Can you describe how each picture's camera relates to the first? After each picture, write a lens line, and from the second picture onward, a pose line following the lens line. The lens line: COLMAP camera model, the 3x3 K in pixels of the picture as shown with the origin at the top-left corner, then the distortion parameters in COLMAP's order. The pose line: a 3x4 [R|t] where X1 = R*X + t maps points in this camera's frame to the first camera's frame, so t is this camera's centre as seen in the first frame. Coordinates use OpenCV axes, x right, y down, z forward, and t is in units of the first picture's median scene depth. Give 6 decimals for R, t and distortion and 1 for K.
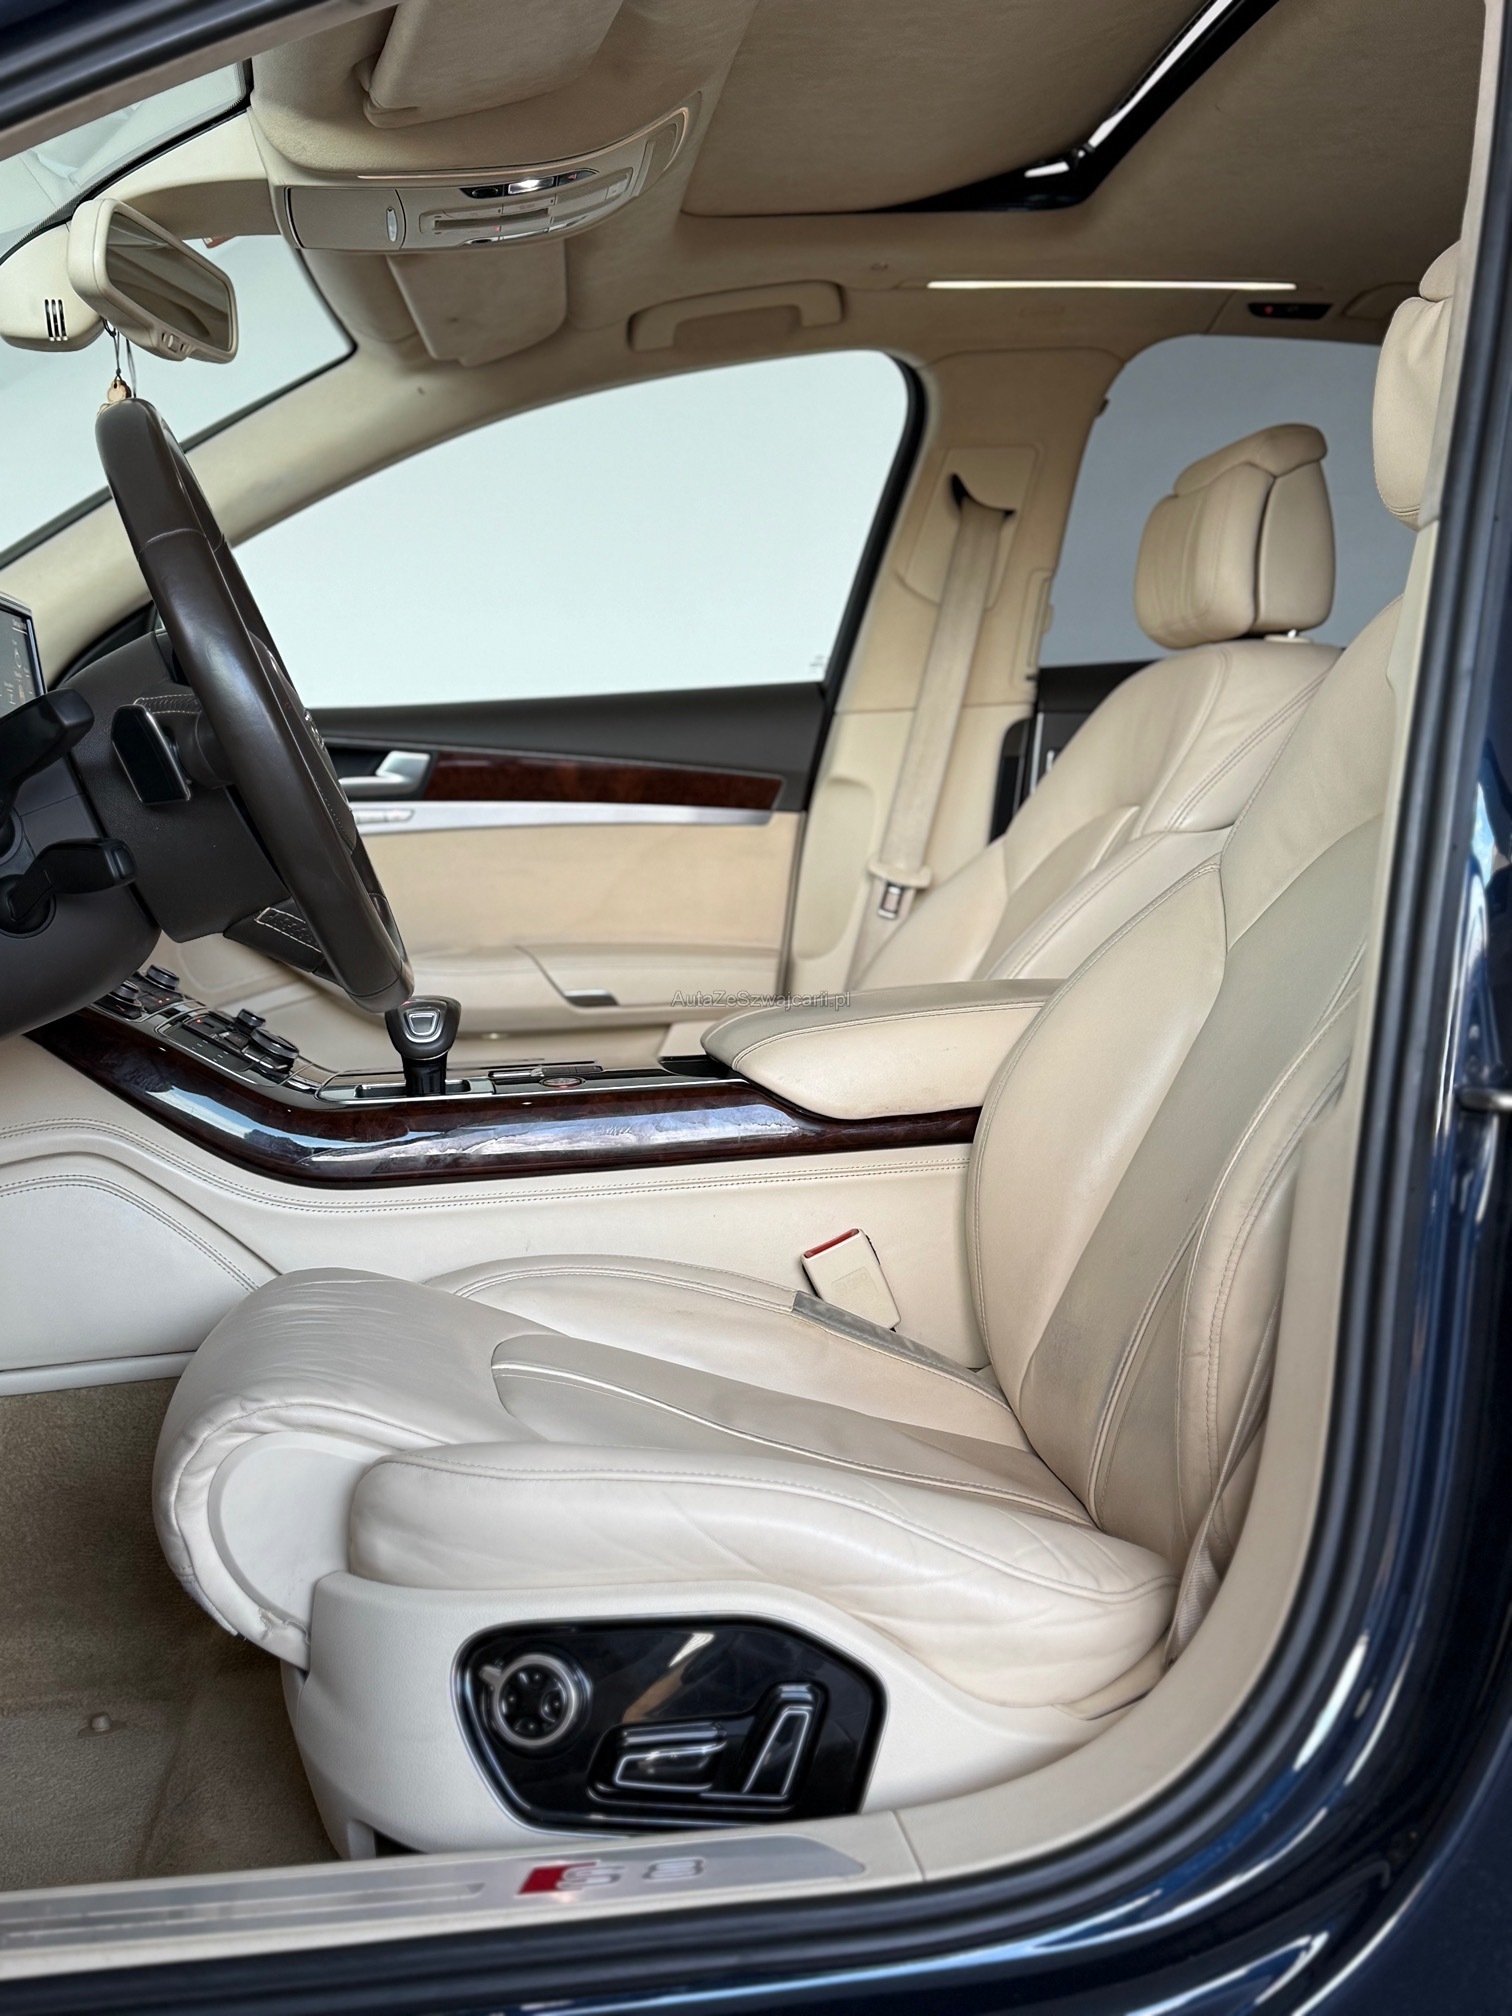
lens RADIAL K [[2223.9, 0, 768.2], [0, 2223.9, 1007.4], [0, 0, 1]] dist [0.197412, -0.397551]
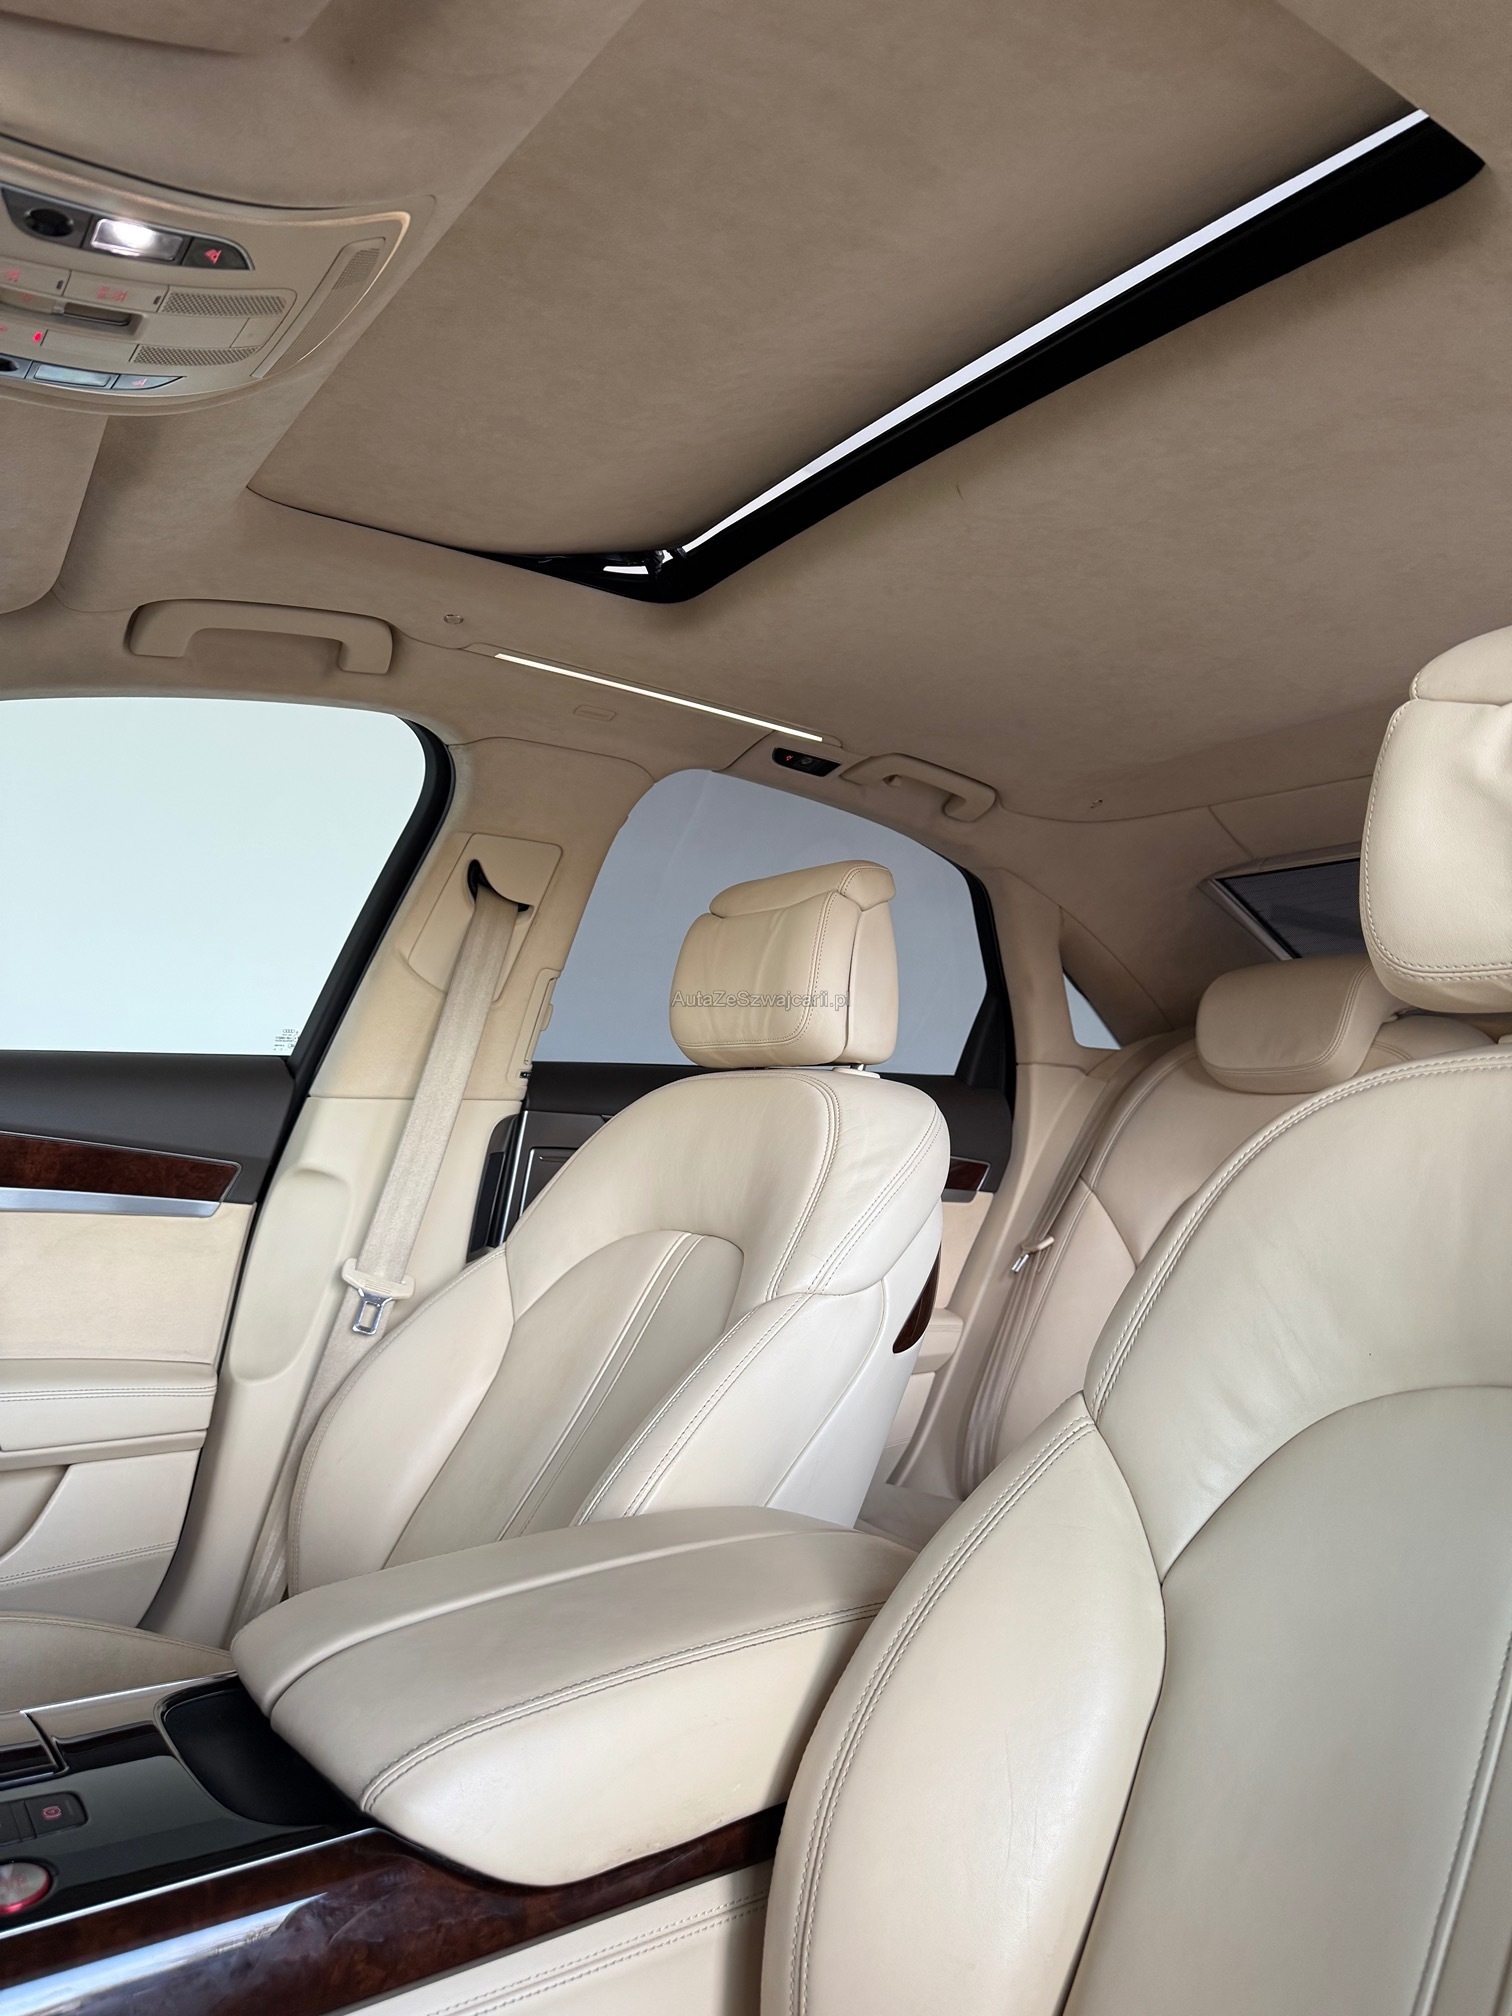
lens RADIAL K [[1381.8, 0, 756.0], [0, 1381.8, 1008.0], [0, 0, 1]] dist [0.113732, -0.241435]
pose [[0.884346, 0.100877, 0.455802, -0.071897], [-0.023366, 0.984715, -0.172599, -0.076068], [-0.466246, 0.141987, 0.873186, 0.434727]]
